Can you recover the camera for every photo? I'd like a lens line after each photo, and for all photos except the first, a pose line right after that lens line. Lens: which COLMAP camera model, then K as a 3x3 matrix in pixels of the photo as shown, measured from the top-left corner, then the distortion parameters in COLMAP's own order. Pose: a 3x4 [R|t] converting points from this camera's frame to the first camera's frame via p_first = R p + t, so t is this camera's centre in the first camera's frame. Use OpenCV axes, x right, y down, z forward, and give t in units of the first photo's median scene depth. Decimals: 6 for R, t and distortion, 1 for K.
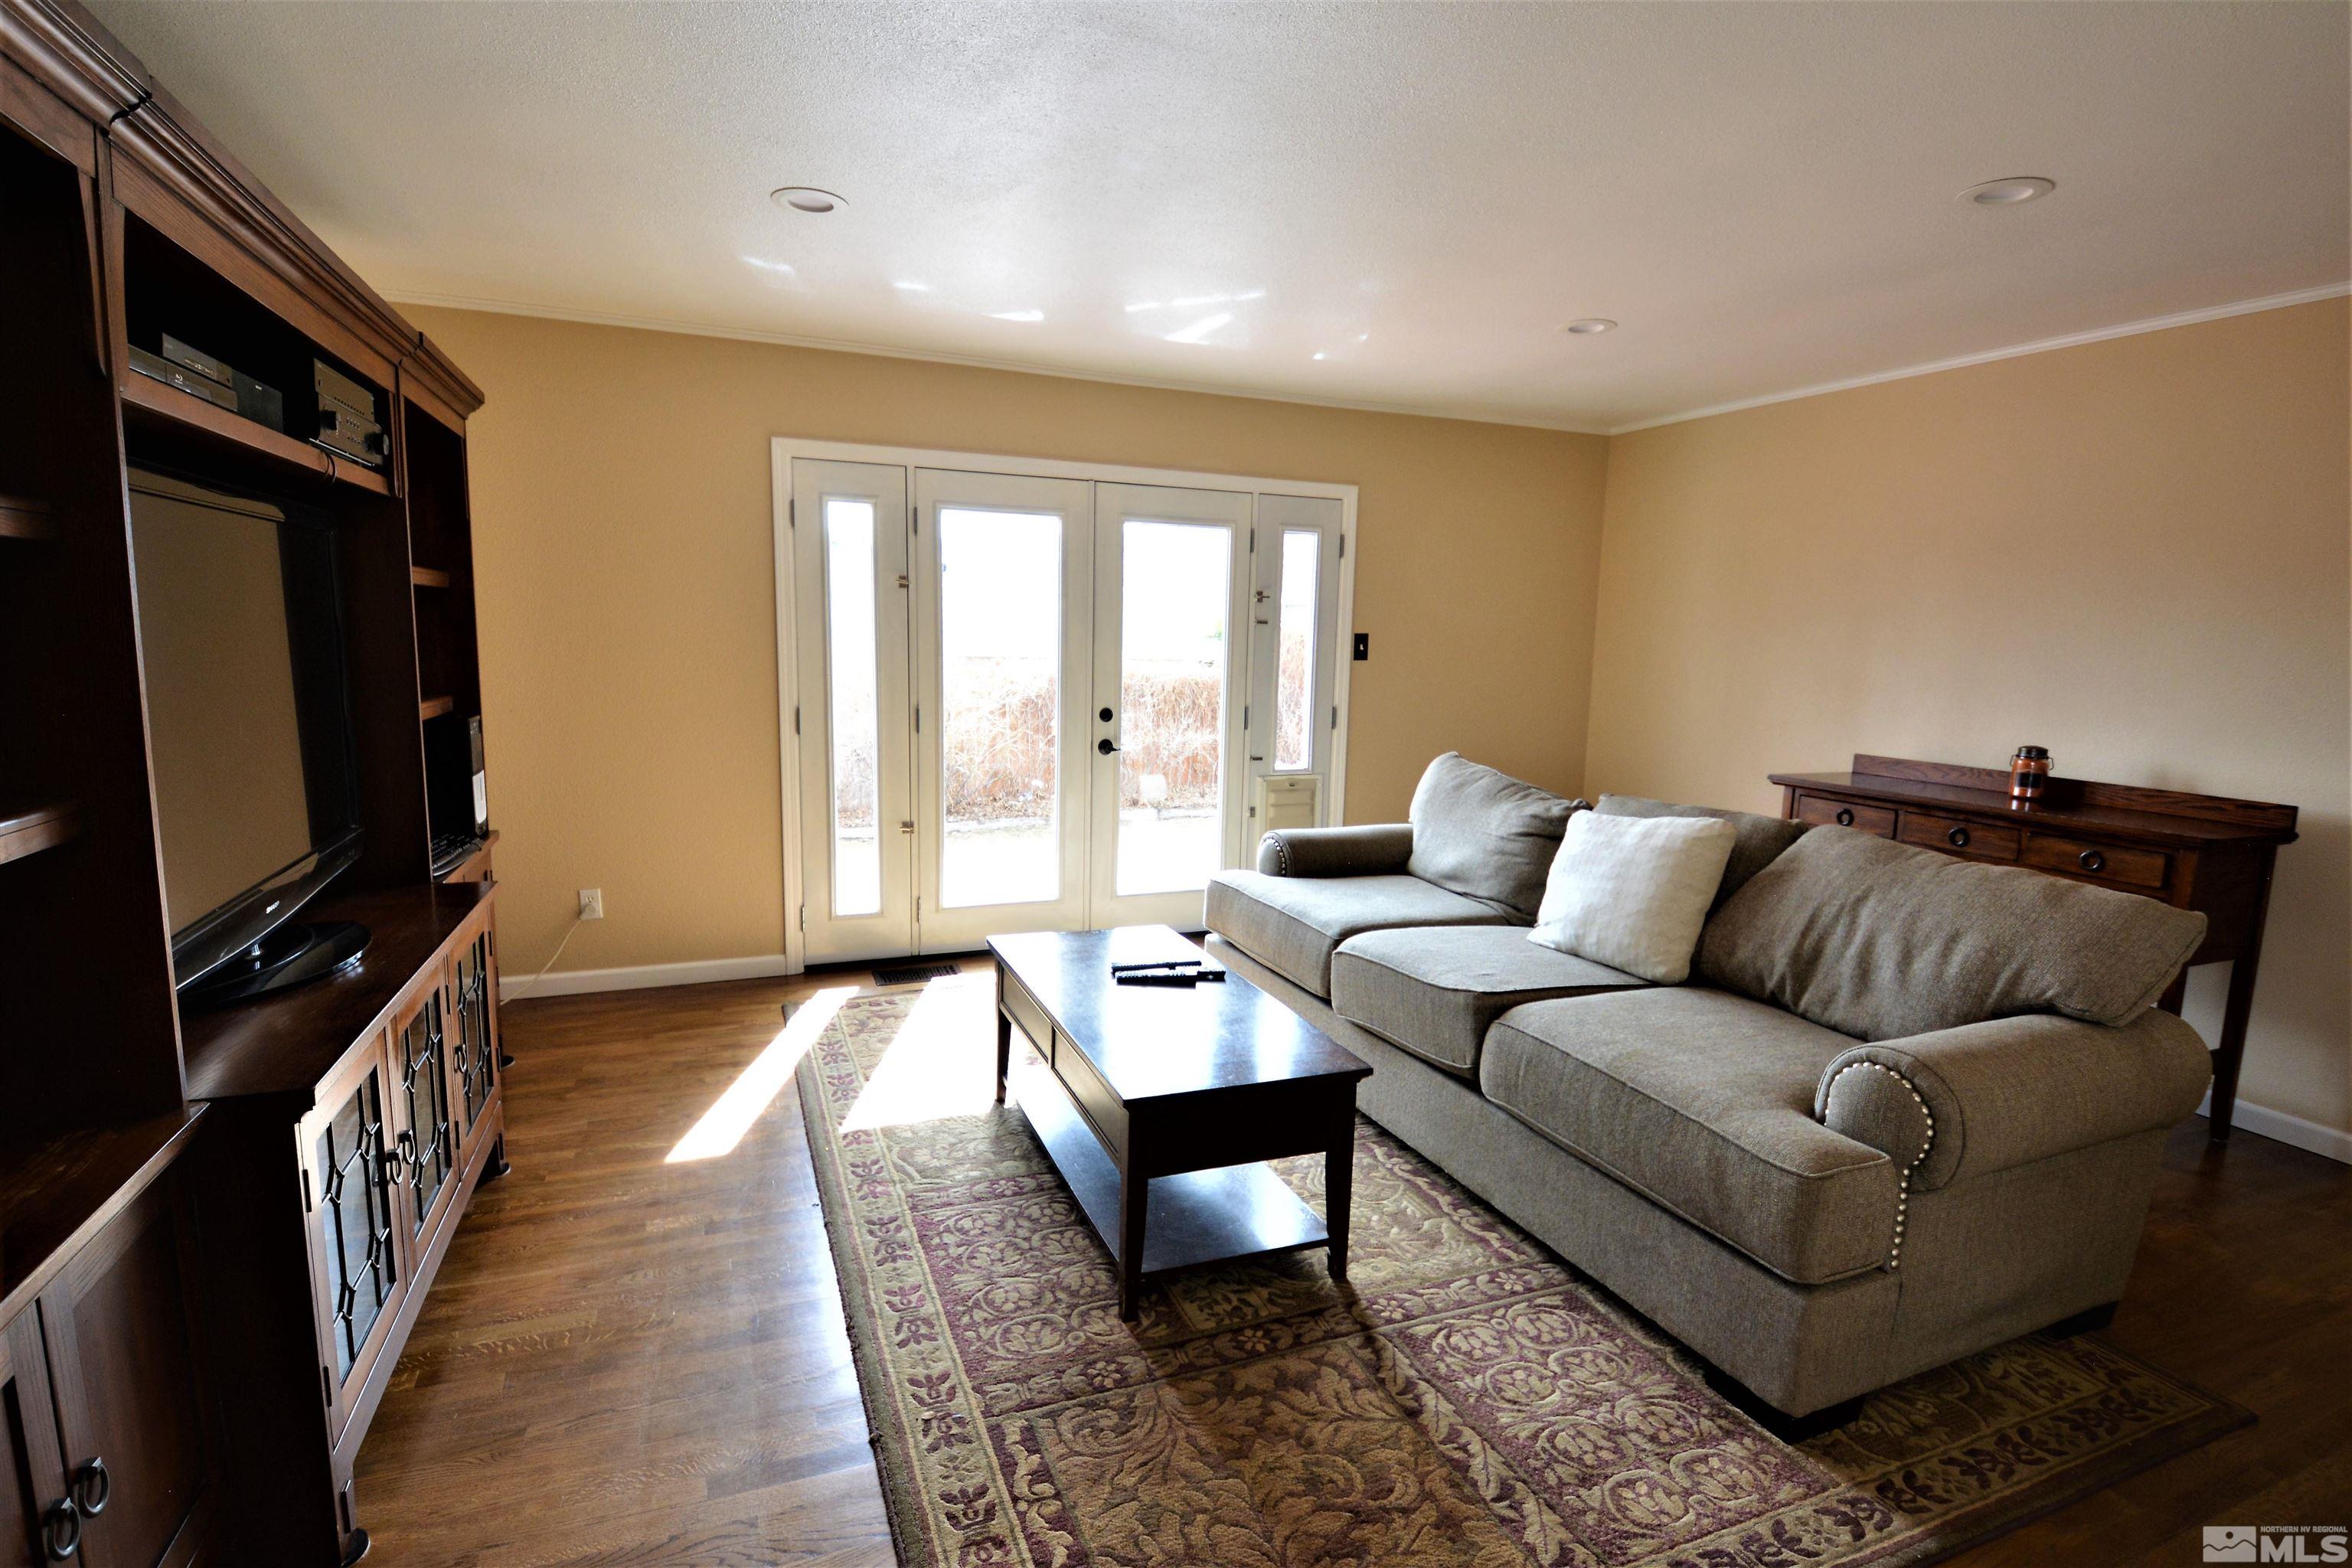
lens RADIAL K [[1137.2, 0, 1176.0], [0, 1137.2, 784.0], [0, 0, 1]] dist [0.028264, -0.032297]
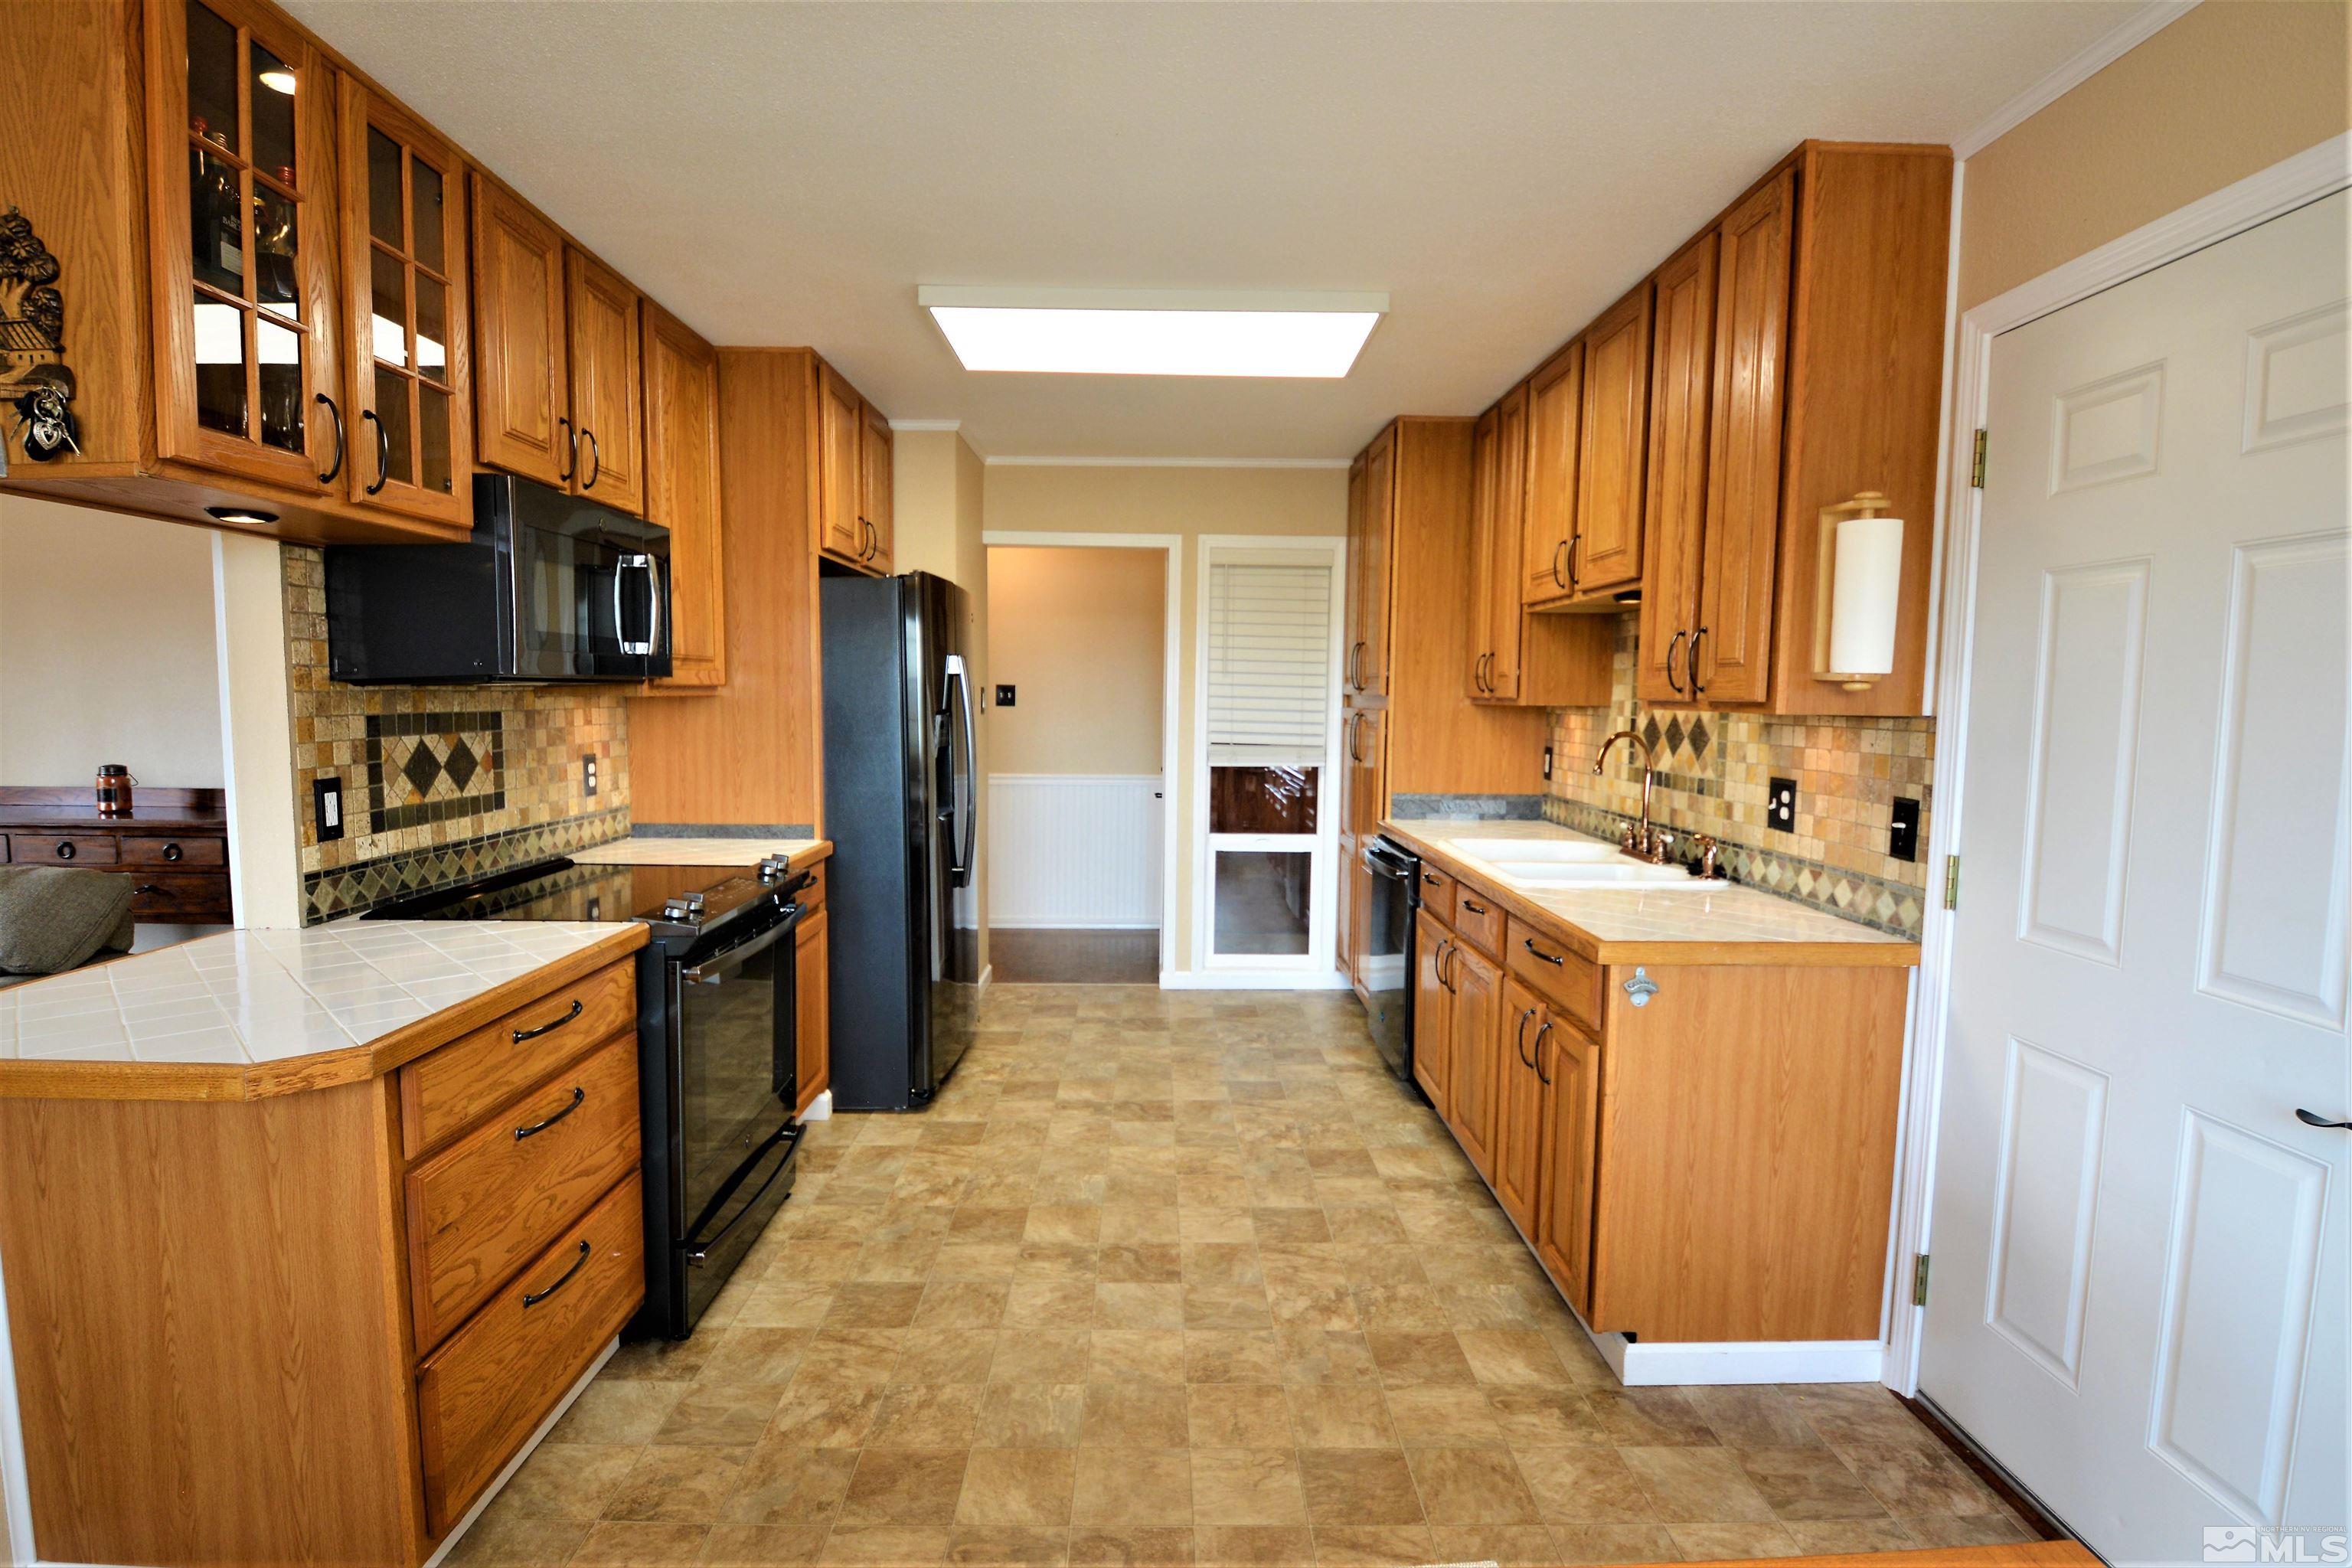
lens RADIAL K [[1120.7, 0, 1149.9], [0, 1120.7, 787.4], [0, 0, 1]] dist [0.040484, -0.047828]
pose [[0.382951, -0.093788, 0.918995, 0.087844], [0.119253, 0.991527, 0.051497, 0.049013], [-0.916039, 0.089873, 0.390891, -0.342099]]
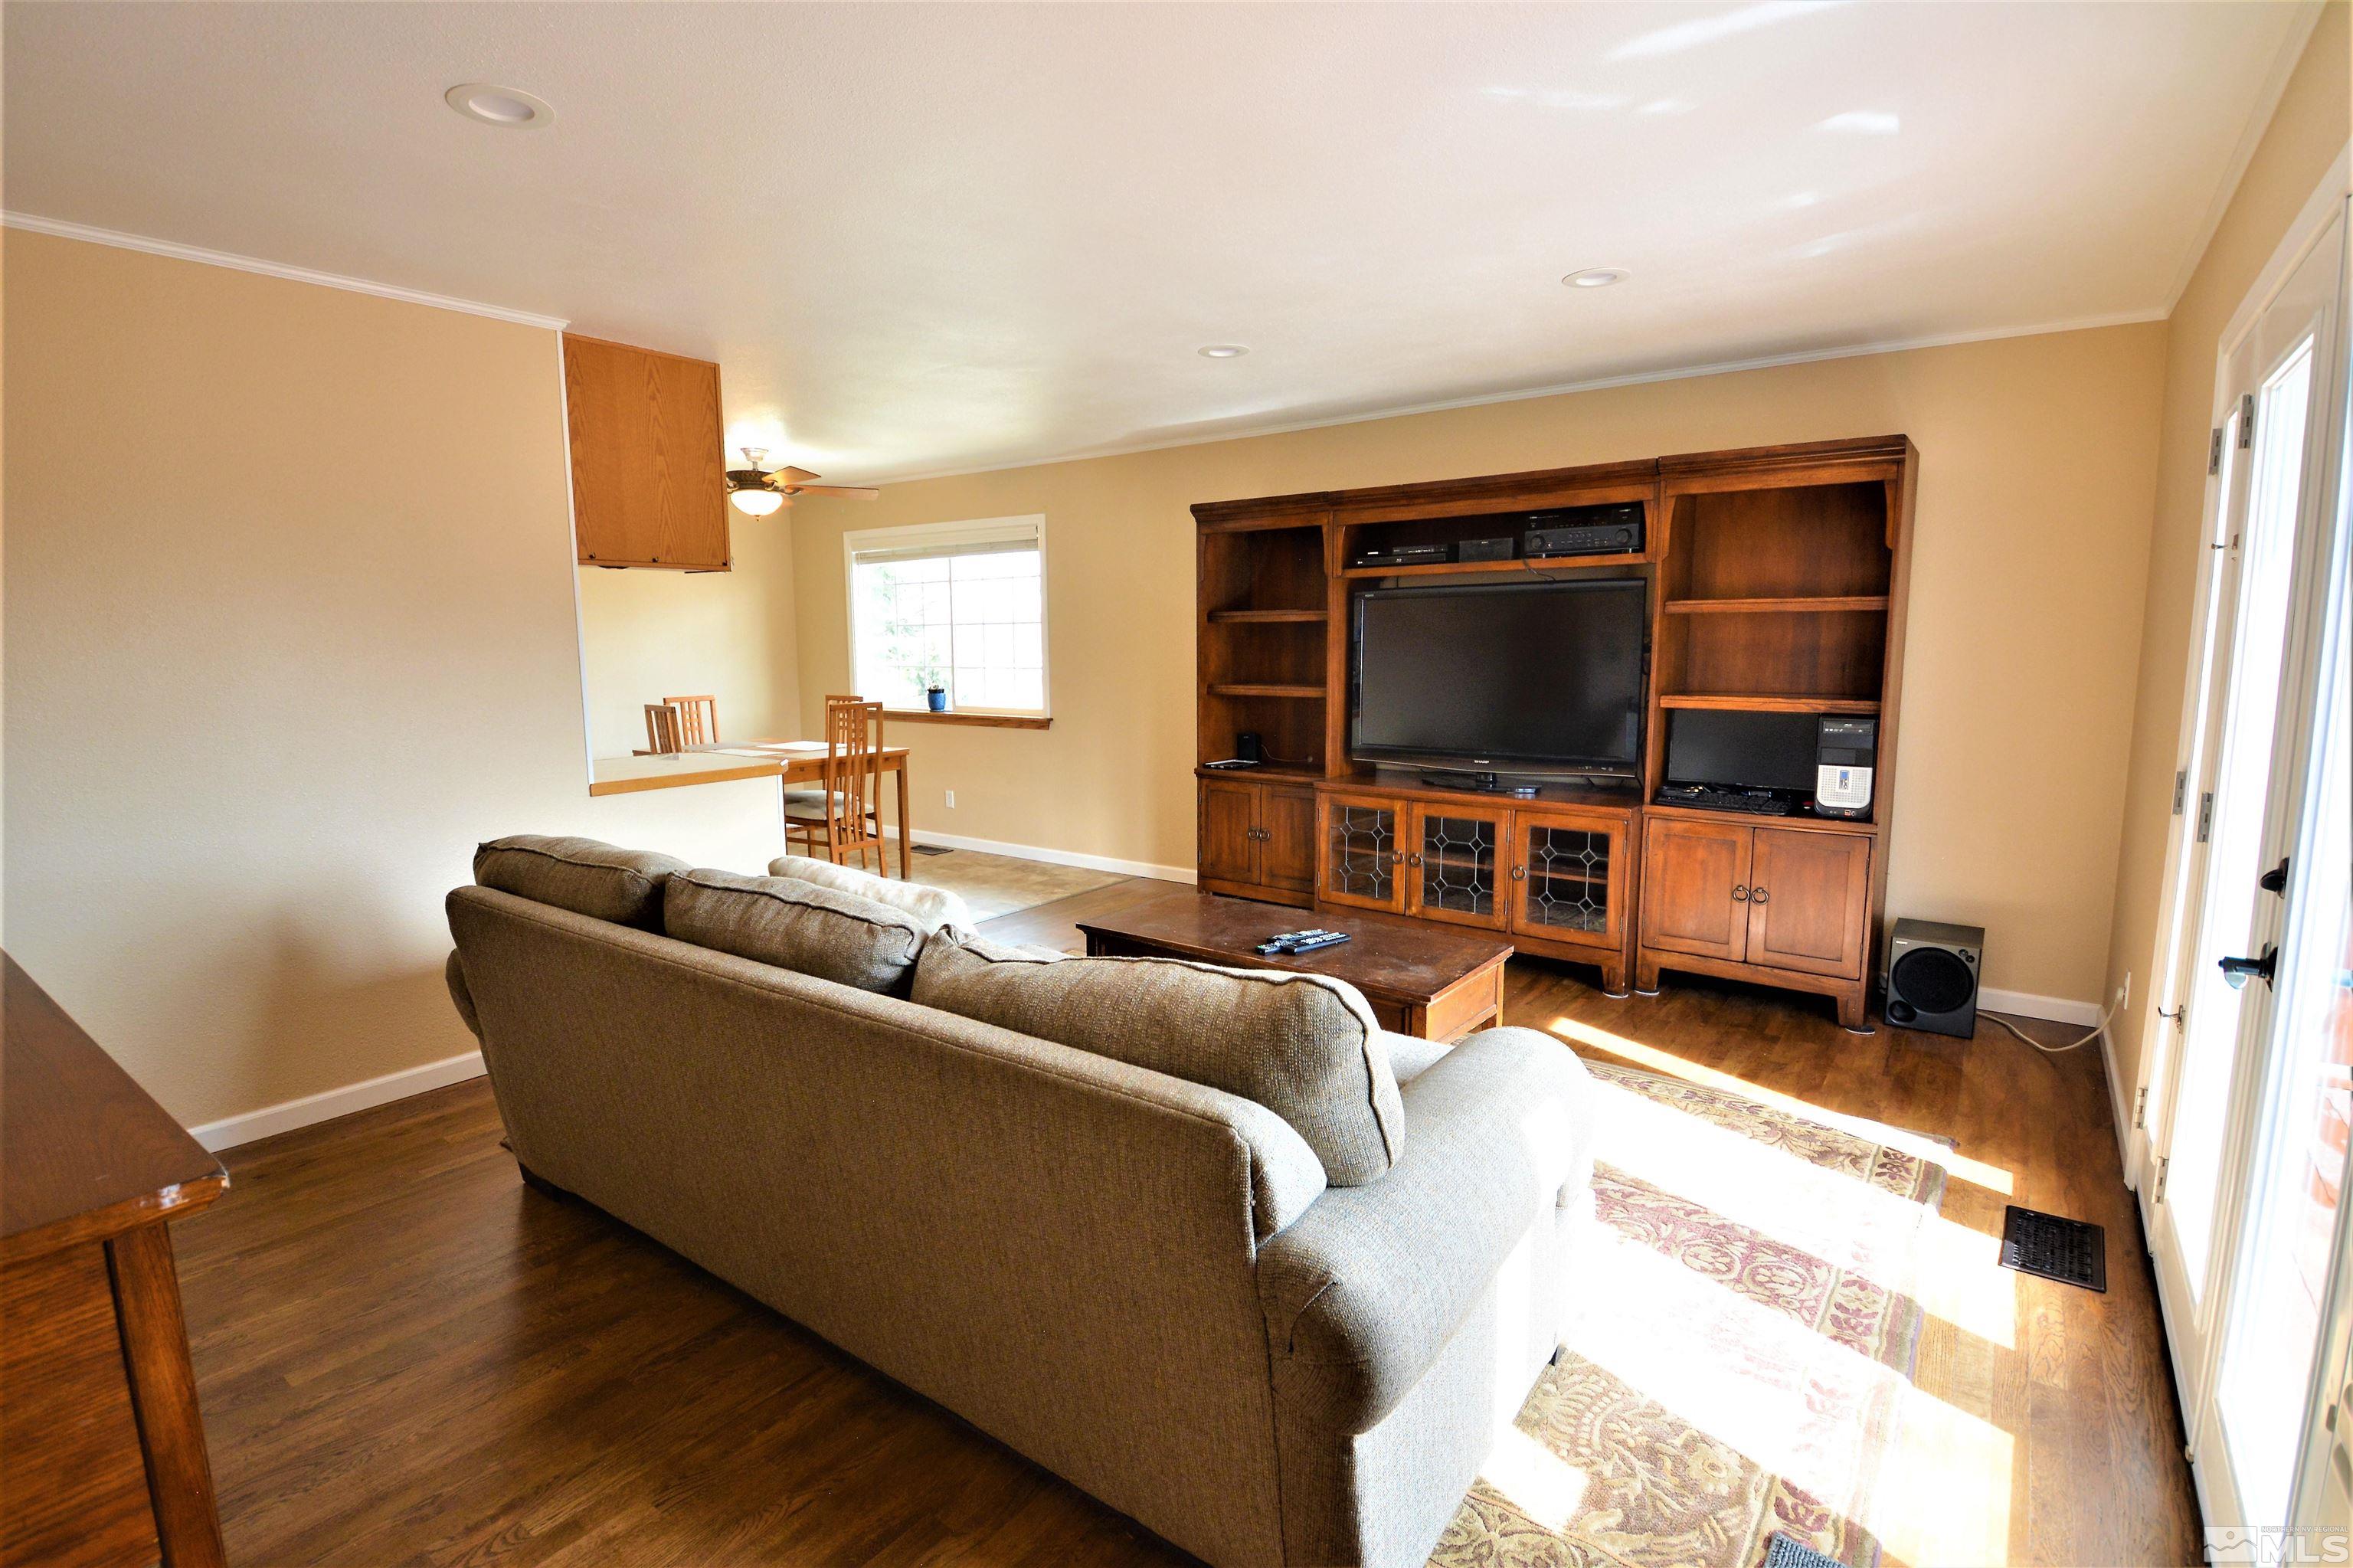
lens RADIAL K [[1121.2, 0, 1150.4], [0, 1121.2, 787.4], [0, 0, 1]] dist [0.040484, -0.047828]
pose [[-0.868195, 0.049779, -0.493721, 0.491320], [-0.078420, 0.968689, 0.235567, -0.172547], [0.489988, 0.243236, -0.837107, 1.353730]]
